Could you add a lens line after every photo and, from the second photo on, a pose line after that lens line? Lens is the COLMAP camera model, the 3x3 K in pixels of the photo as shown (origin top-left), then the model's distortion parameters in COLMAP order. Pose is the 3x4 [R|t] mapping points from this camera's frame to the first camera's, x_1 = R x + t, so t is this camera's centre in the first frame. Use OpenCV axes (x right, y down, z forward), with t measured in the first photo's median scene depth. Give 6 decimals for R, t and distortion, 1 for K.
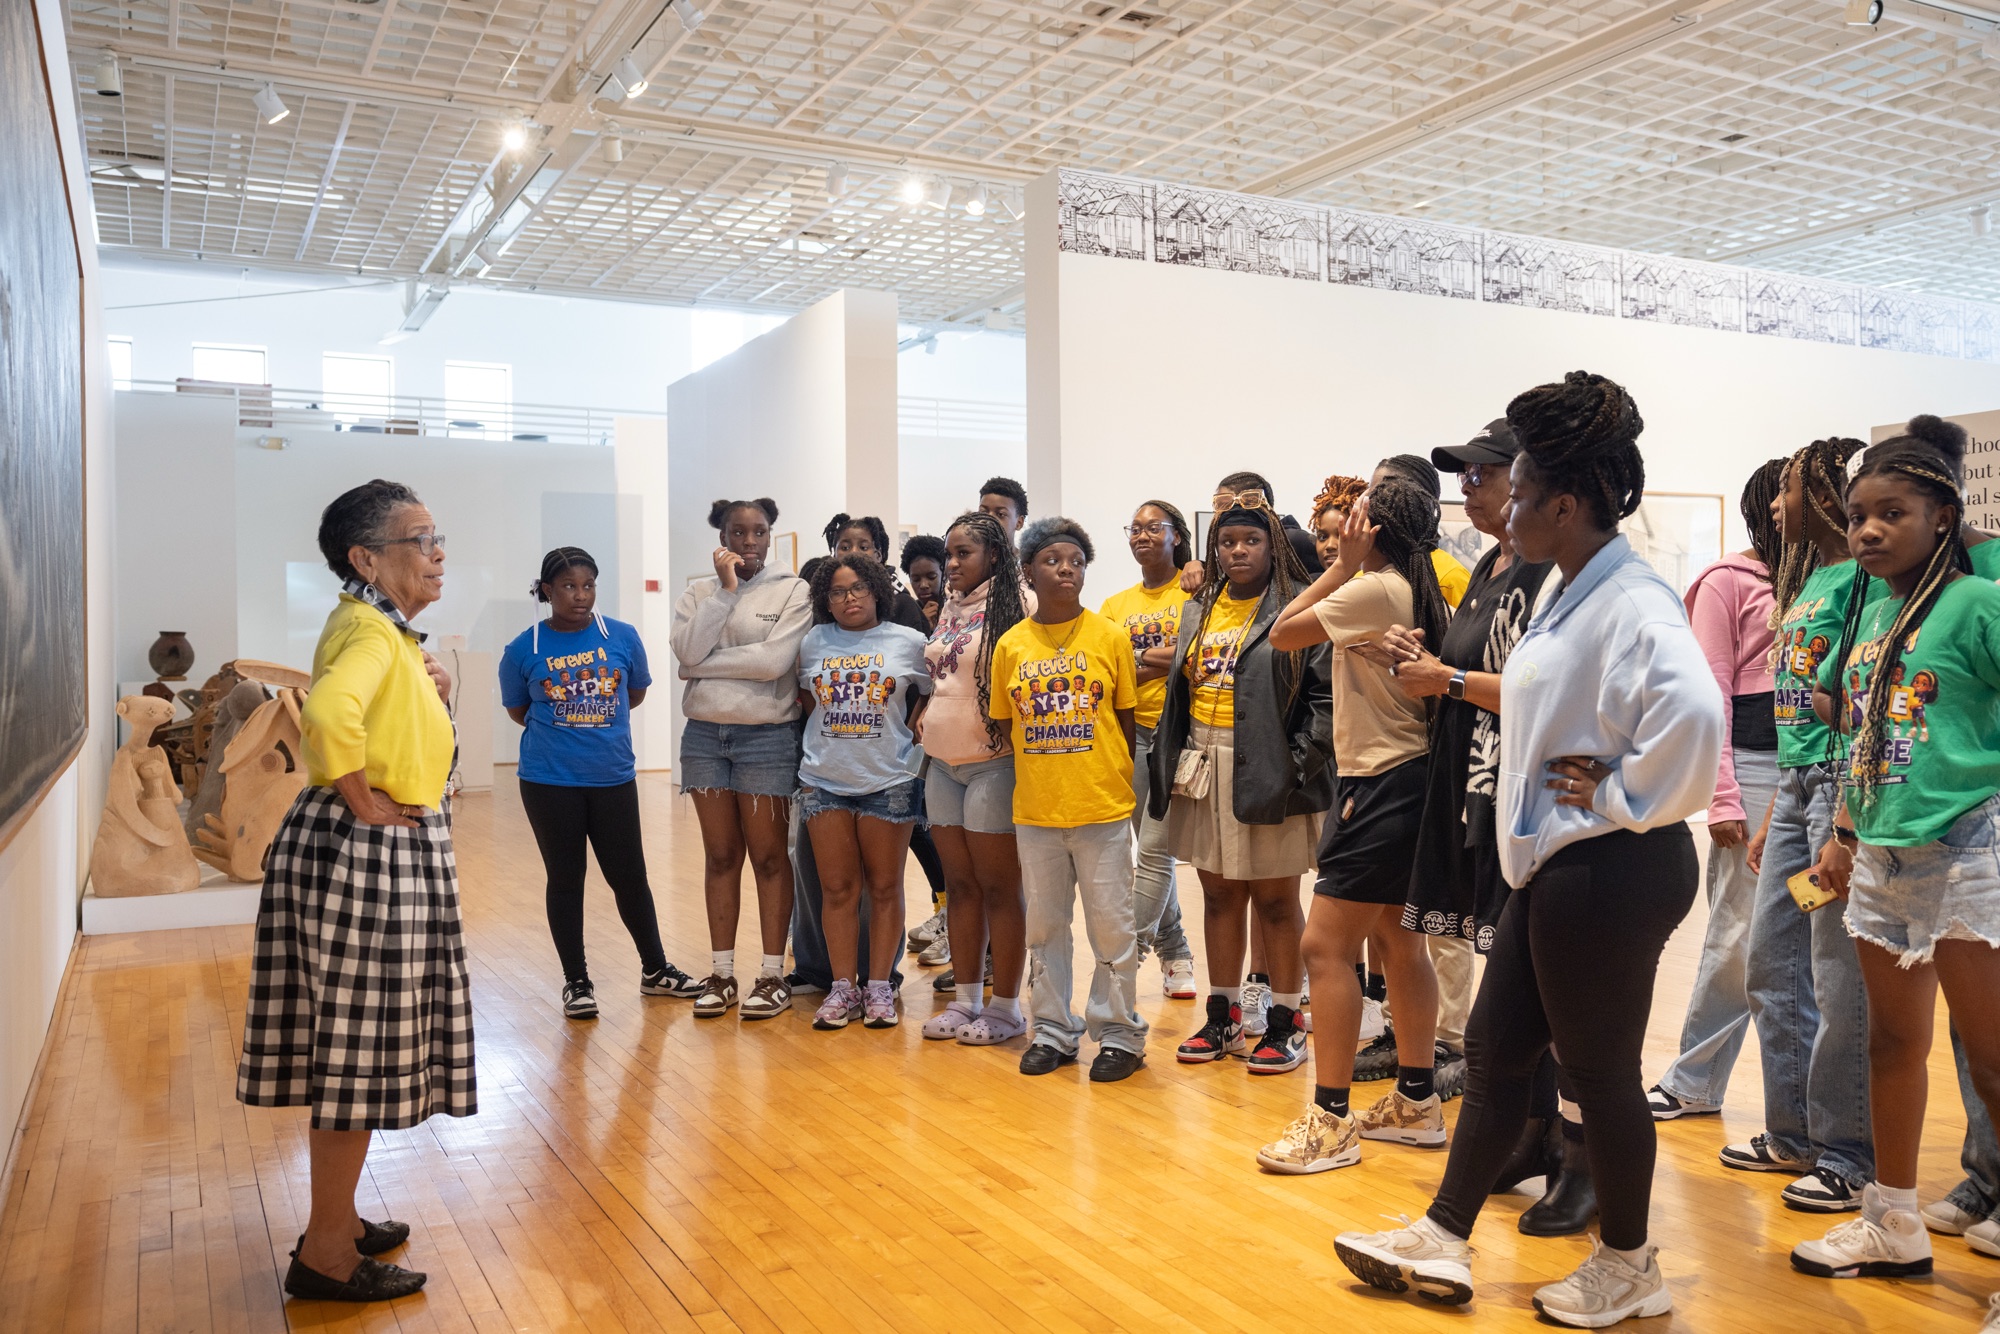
lens RADIAL K [[1669.3, 0, 1003.7], [0, 1669.3, 651.2], [0, 0, 1]] dist [-0.006062, 0.009315]
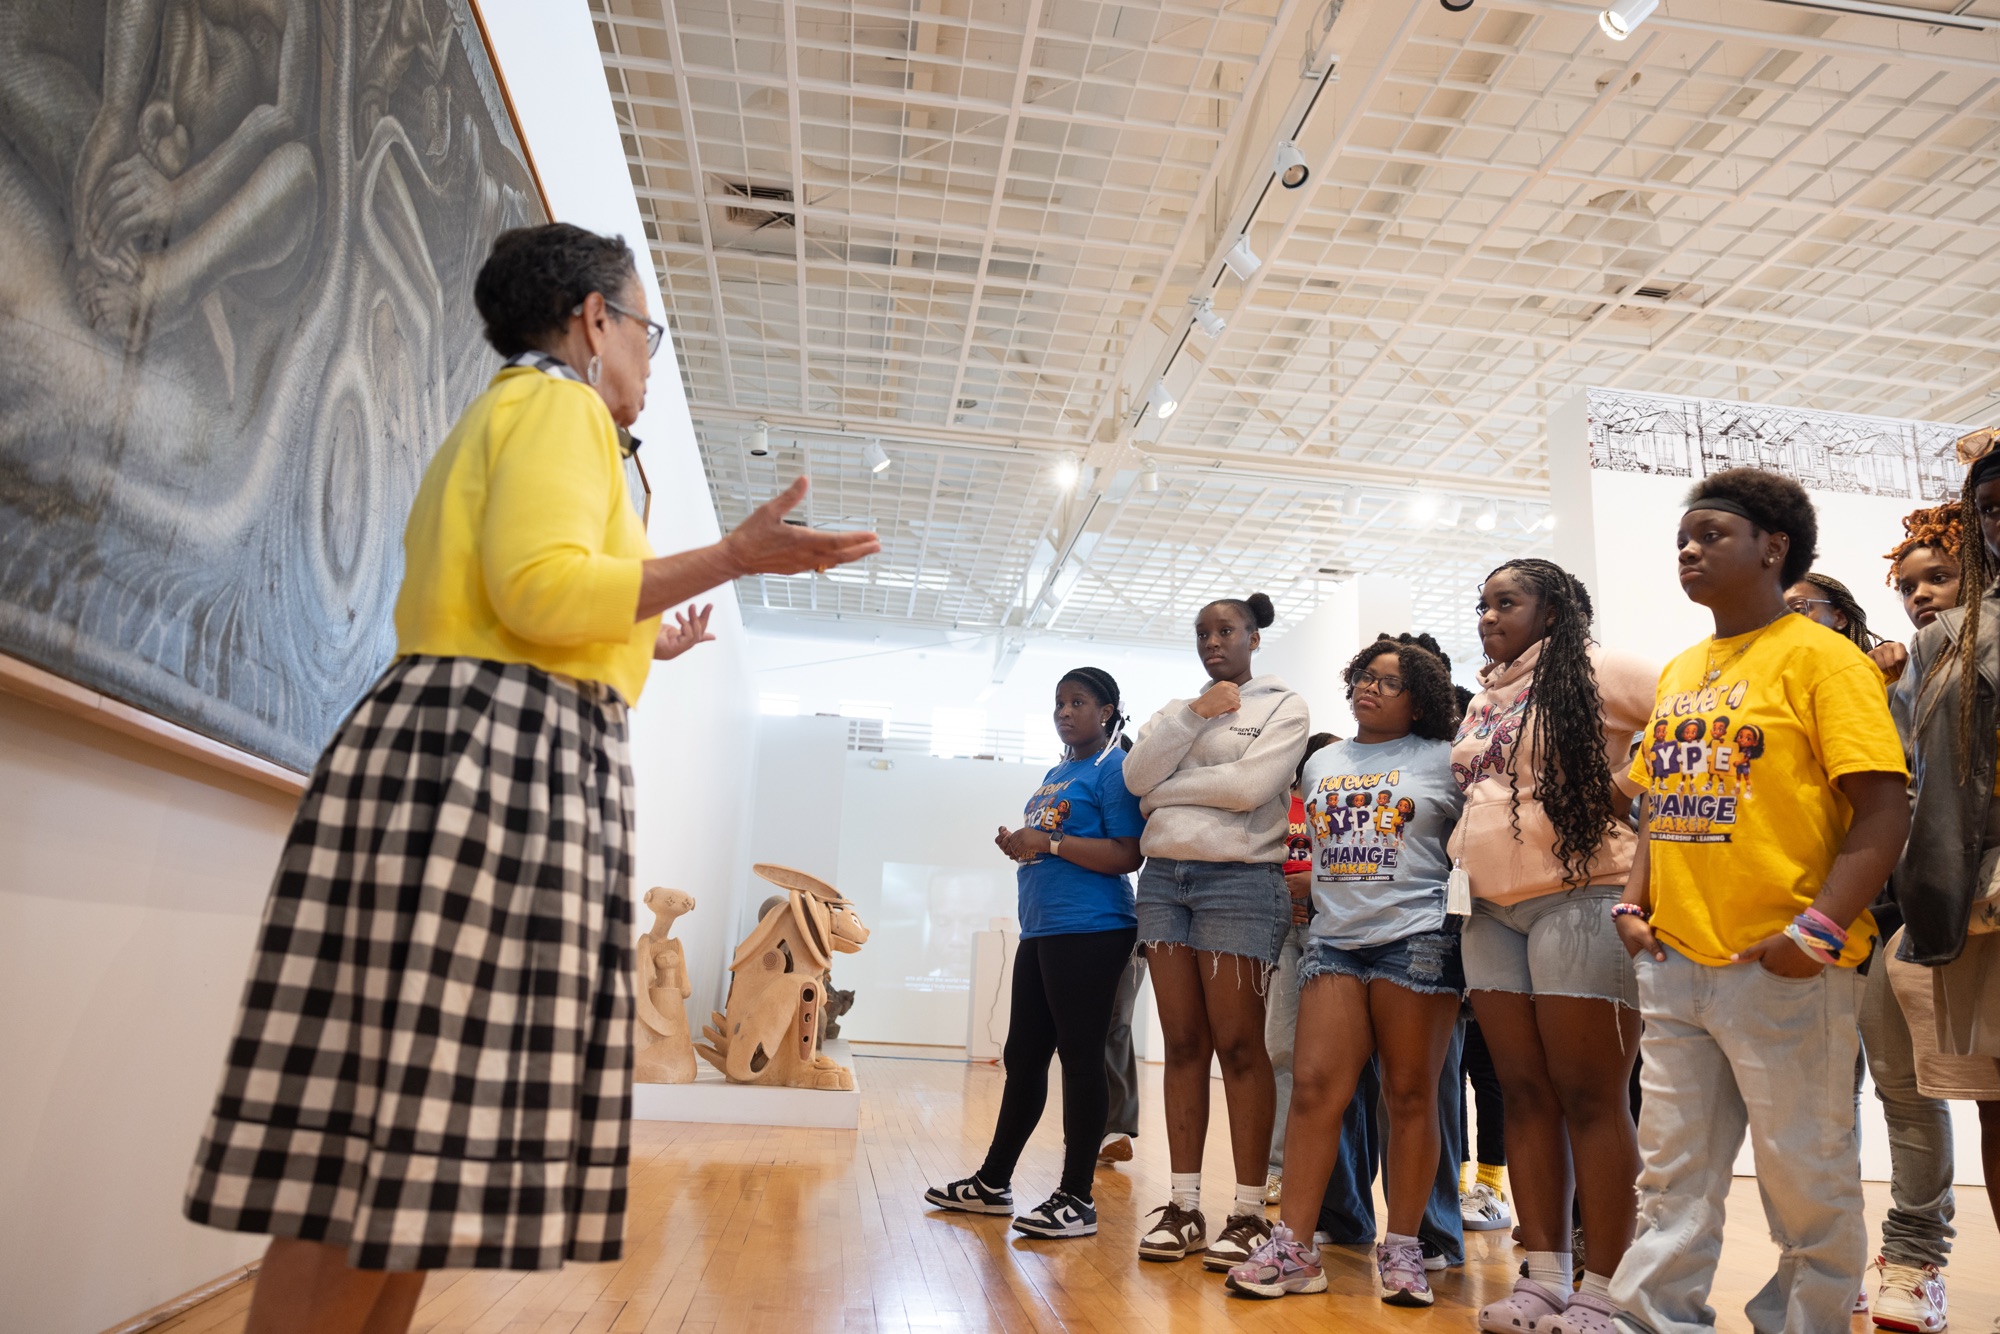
lens RADIAL K [[1339.9, 0, 1012.1], [0, 1339.9, 667.1], [0, 0, 1]] dist [0.012614, -0.014289]
pose [[0.939925, -0.020198, -0.340782, -0.021452], [-0.069156, 0.966285, -0.248015, 0.096315], [0.334302, 0.256682, 0.906839, 0.291331]]
